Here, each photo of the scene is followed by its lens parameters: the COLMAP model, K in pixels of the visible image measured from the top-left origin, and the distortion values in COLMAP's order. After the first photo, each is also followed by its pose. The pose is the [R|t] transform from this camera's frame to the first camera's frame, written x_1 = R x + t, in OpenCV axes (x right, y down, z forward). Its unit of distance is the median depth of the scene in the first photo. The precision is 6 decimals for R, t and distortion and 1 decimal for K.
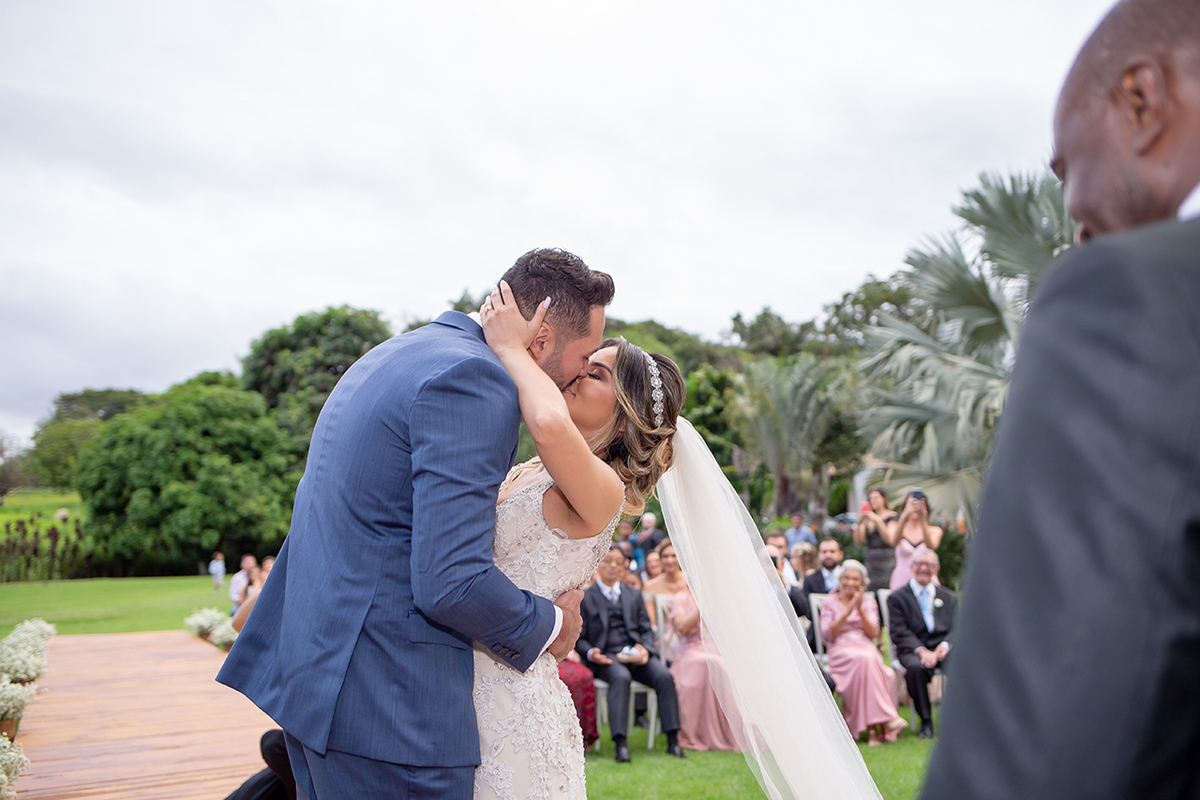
lens RADIAL K [[1194.8, 0, 599.3], [0, 1194.8, 406.8], [0, 0, 1]] dist [-0.011365, 0.000000]
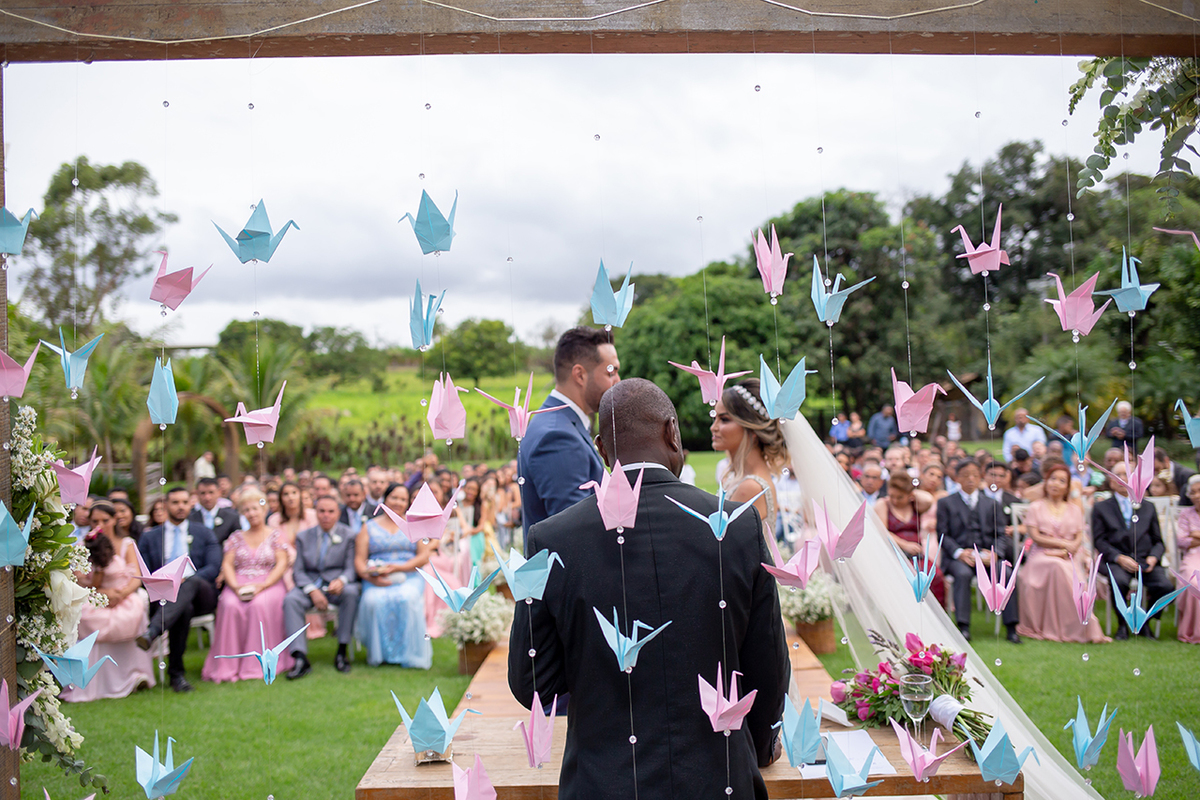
lens RADIAL K [[1194.8, 0, 599.0], [0, 1194.8, 402.0], [0, 0, 1]] dist [-0.011365, 0.000000]
pose [[0.908814, -0.006546, -0.417151, 0.023794], [0.049313, 0.994553, 0.091828, -0.009040], [0.414277, -0.104025, 0.904186, -0.026298]]
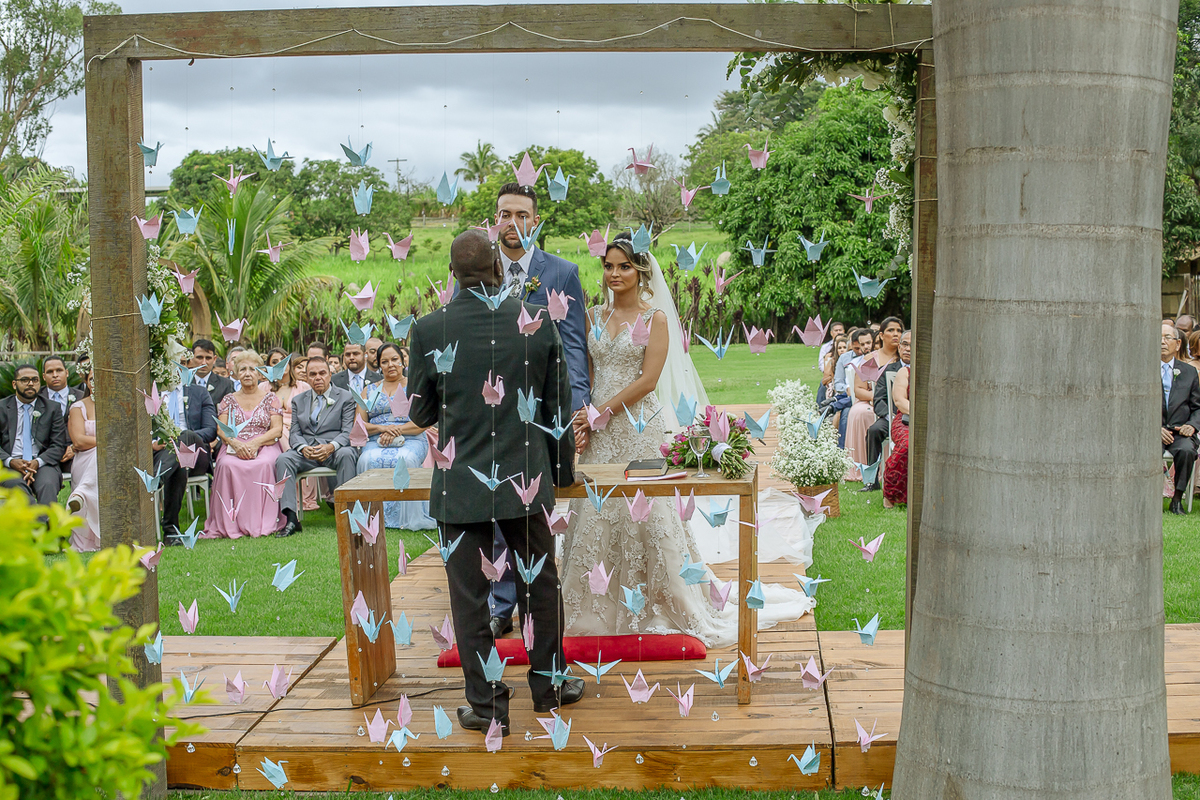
lens RADIAL K [[1817.4, 0, 602.9], [0, 1817.4, 394.6], [0, 0, 1]] dist [-0.114979, 0.000000]
pose [[0.875615, 0.027906, -0.482203, 0.084837], [0.053234, 0.986672, 0.153766, -0.014212], [0.480067, -0.160310, 0.862460, -0.103592]]
